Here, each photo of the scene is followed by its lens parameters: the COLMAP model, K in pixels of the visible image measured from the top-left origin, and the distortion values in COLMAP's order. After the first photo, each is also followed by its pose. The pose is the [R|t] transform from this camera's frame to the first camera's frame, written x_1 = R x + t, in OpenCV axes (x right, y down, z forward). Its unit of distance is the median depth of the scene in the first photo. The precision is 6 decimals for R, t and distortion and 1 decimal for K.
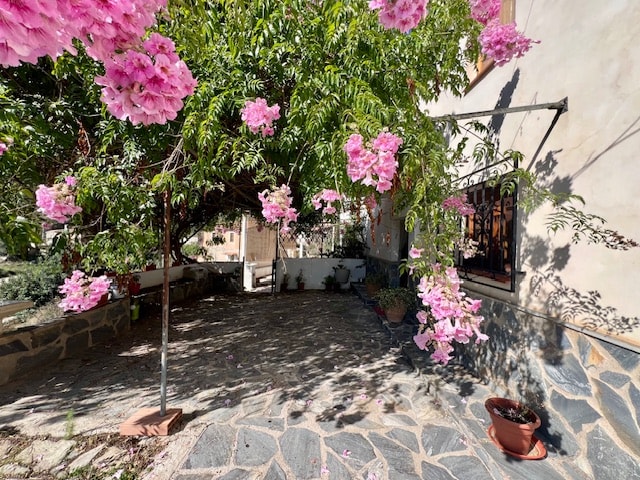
lens RADIAL K [[255.3, 0, 317.3], [0, 255.3, 243.0], [0, 0, 1]] dist [-0.000547, -0.000501]
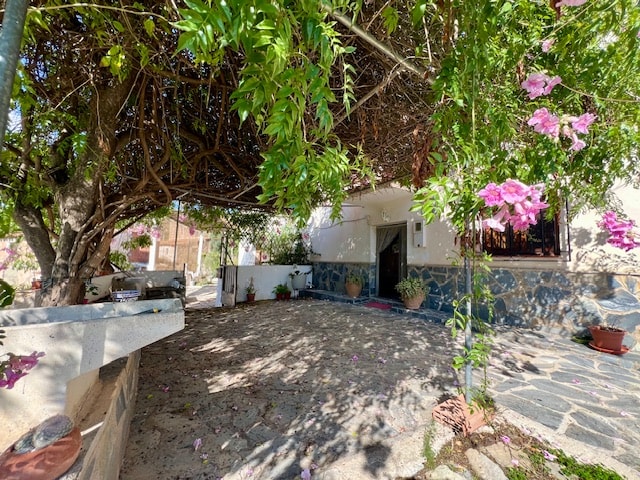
lens RADIAL K [[255.3, 0, 316.7], [0, 255.3, 238.7], [0, 0, 1]] dist [-0.000547, -0.000501]
pose [[0.847329, 0.044584, 0.529193, -1.244731], [0.001382, 0.996281, -0.086149, 0.157602], [-0.531066, 0.073728, 0.844117, 0.407543]]
